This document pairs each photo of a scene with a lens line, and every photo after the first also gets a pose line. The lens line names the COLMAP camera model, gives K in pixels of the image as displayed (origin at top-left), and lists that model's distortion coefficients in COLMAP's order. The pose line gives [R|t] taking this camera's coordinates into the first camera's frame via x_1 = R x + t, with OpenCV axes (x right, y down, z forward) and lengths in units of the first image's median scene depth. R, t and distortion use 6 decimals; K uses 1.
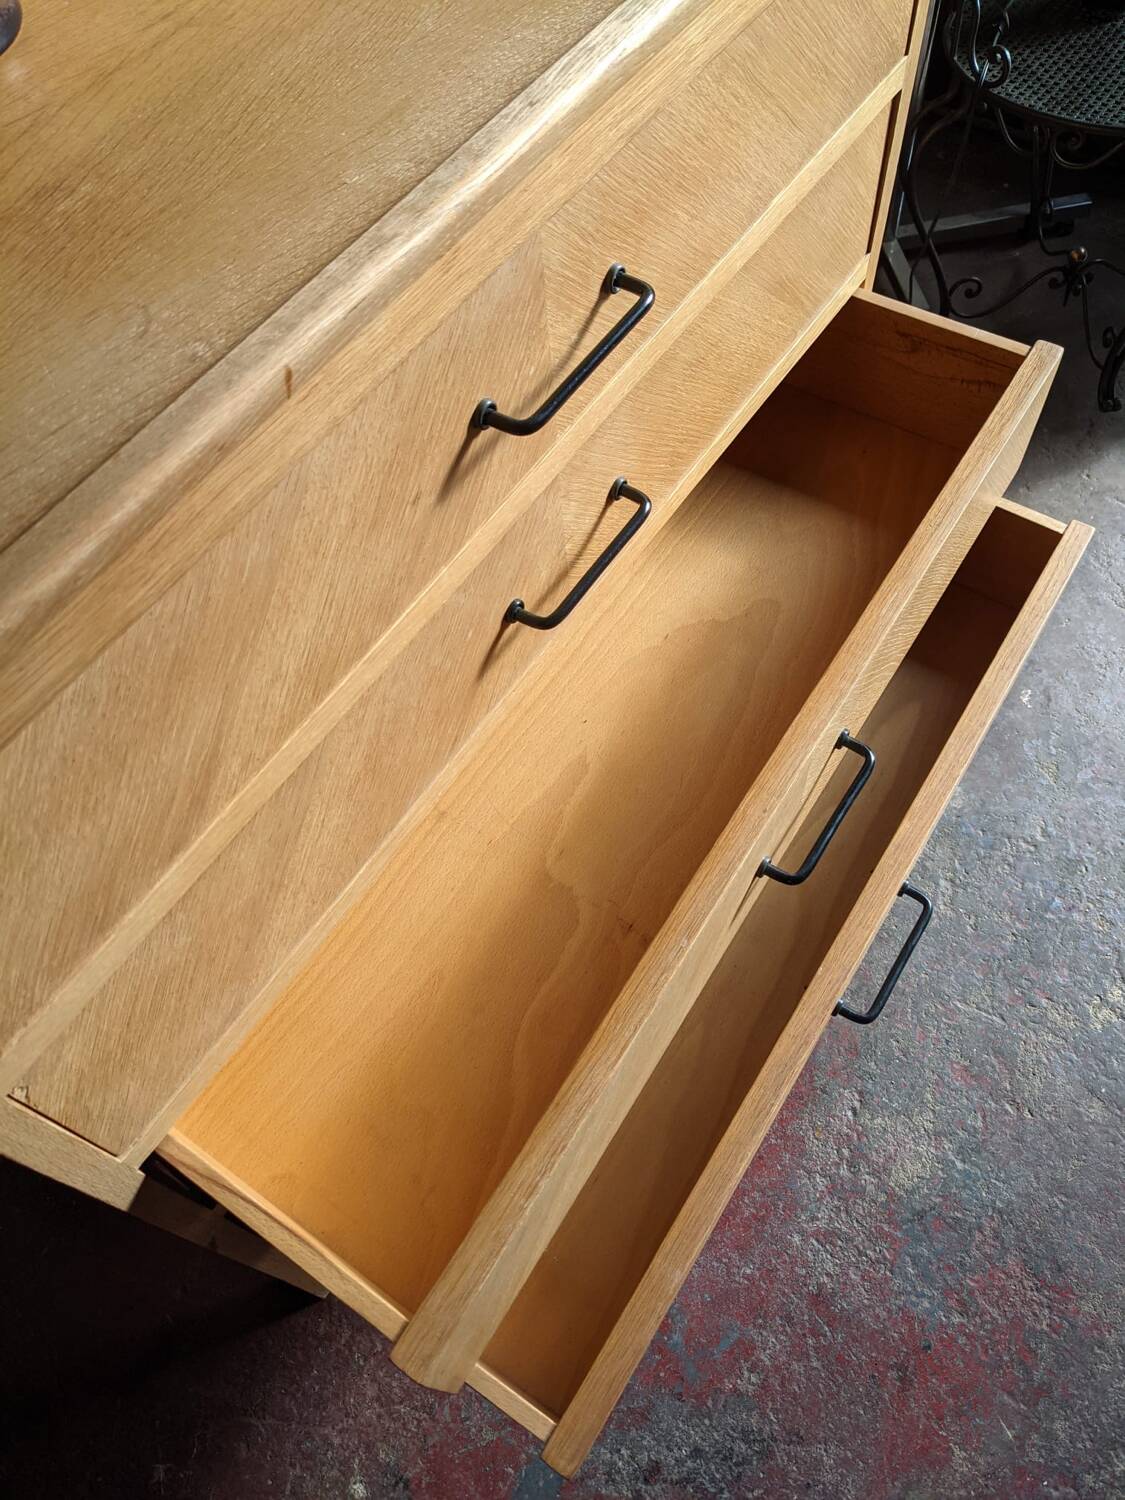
lens RADIAL K [[1190.5, 0, 550.1], [0, 1190.5, 720.6], [0, 0, 1]] dist [0.054834, -0.085913]
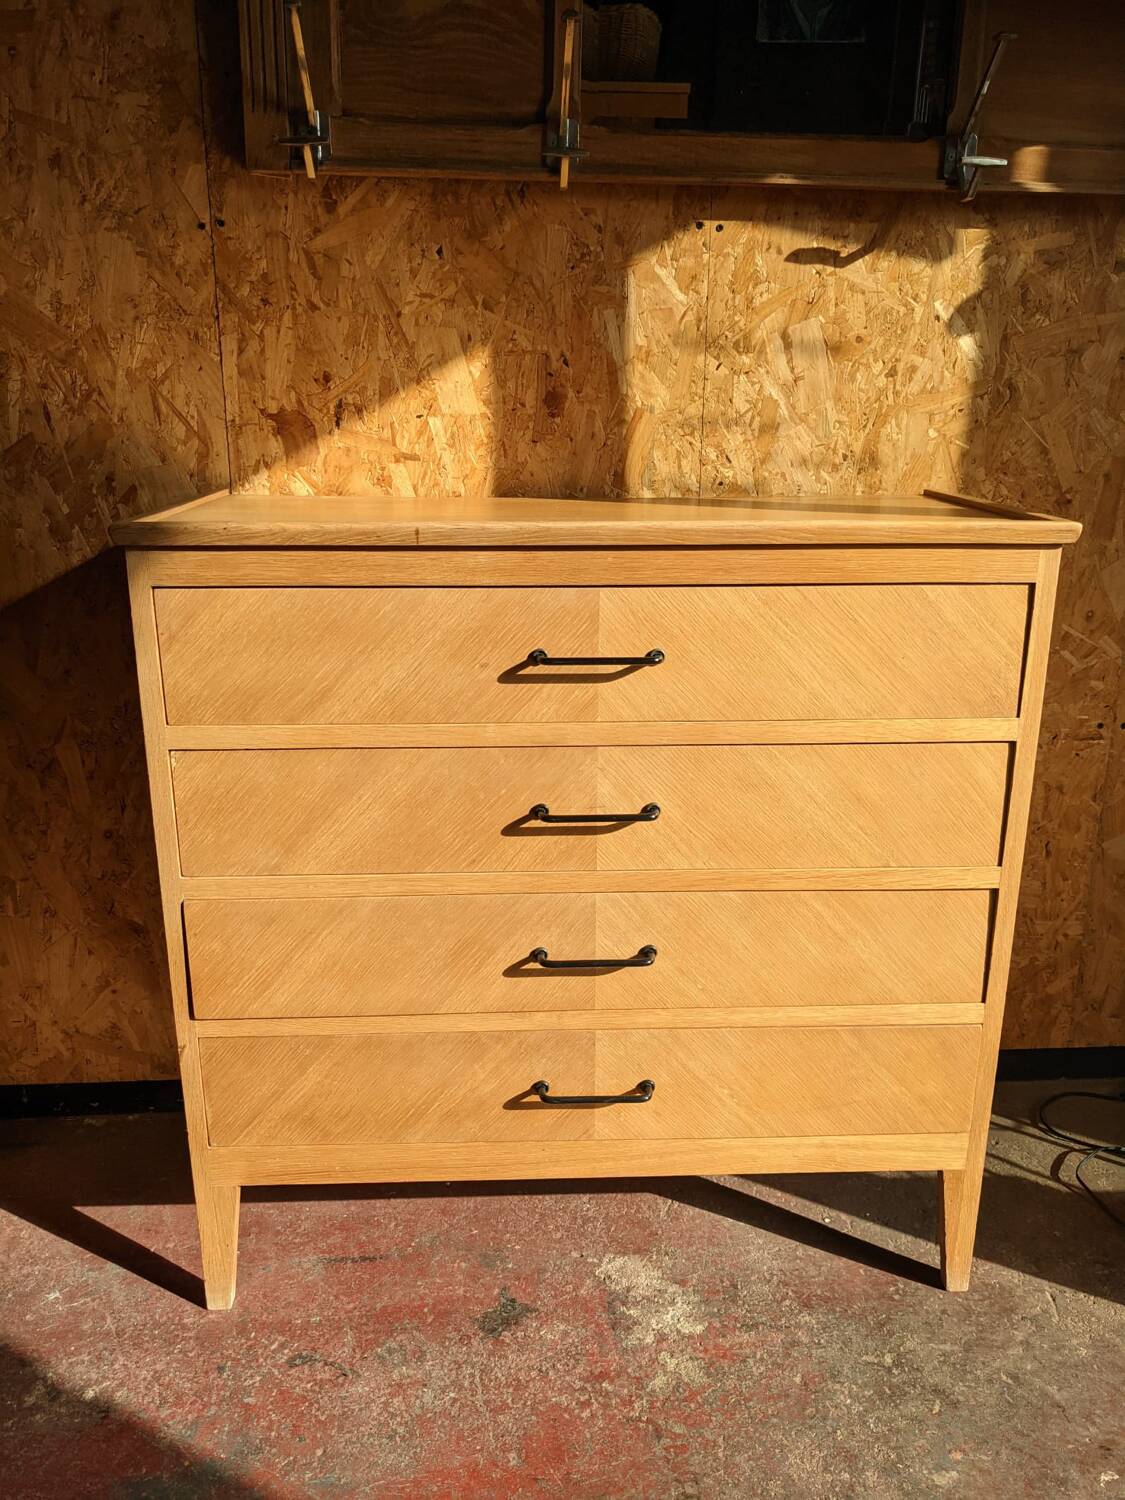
lens RADIAL K [[1190.5, 0, 571.3], [0, 1190.5, 764.4], [0, 0, 1]] dist [0.054834, -0.085913]
pose [[0.605478, 0.297239, -0.738272, 1.150979], [-0.700359, 0.639601, -0.316872, 0.347990], [0.378013, 0.708914, 0.595438, -0.030365]]
